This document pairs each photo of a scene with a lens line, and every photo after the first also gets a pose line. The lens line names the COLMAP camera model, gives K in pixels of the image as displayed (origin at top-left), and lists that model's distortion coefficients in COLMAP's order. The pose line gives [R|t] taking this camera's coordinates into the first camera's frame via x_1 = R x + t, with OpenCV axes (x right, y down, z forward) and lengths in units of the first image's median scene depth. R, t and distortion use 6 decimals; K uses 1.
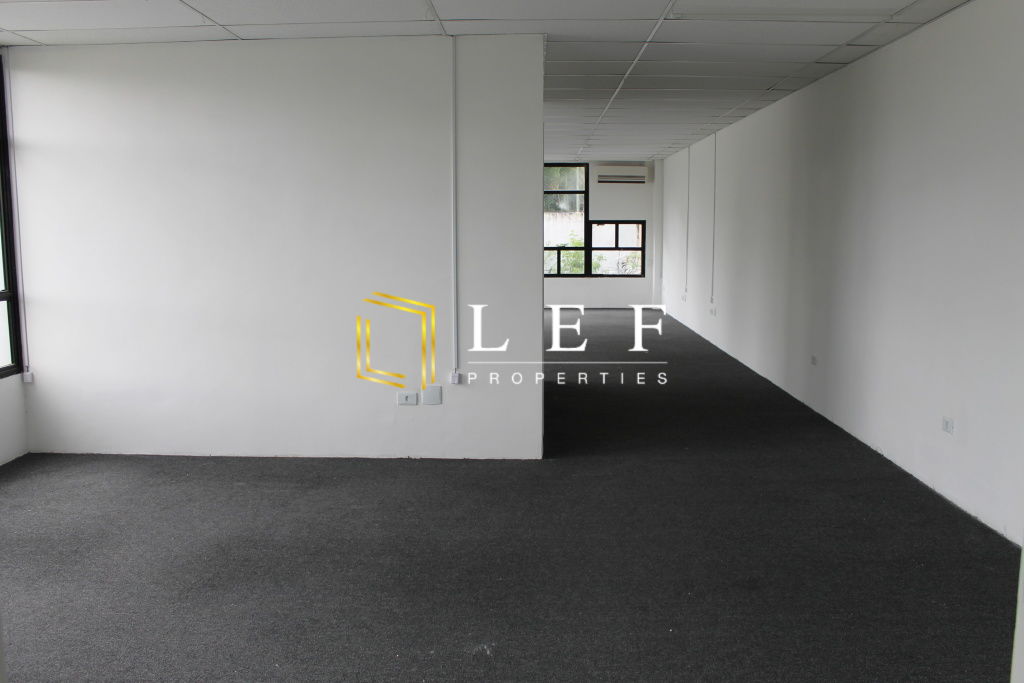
lens RADIAL K [[864.8, 0, 511.4], [0, 864.8, 342.9], [0, 0, 1]] dist [-0.056627, 0.009207]
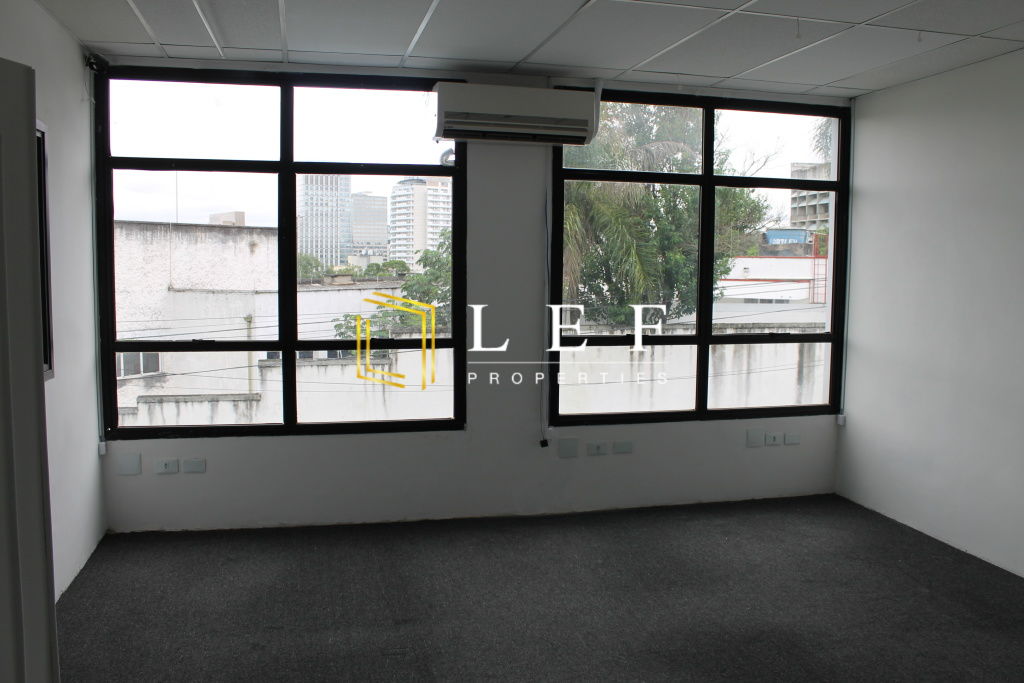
lens RADIAL K [[864.8, 0, 513.5], [0, 864.8, 338.1], [0, 0, 1]] dist [-0.056627, 0.009207]
pose [[0.280473, 0.086667, -0.955941, 0.332765], [-0.130776, 0.990079, 0.051393, -0.065720], [0.950911, 0.110600, 0.289025, 0.364985]]
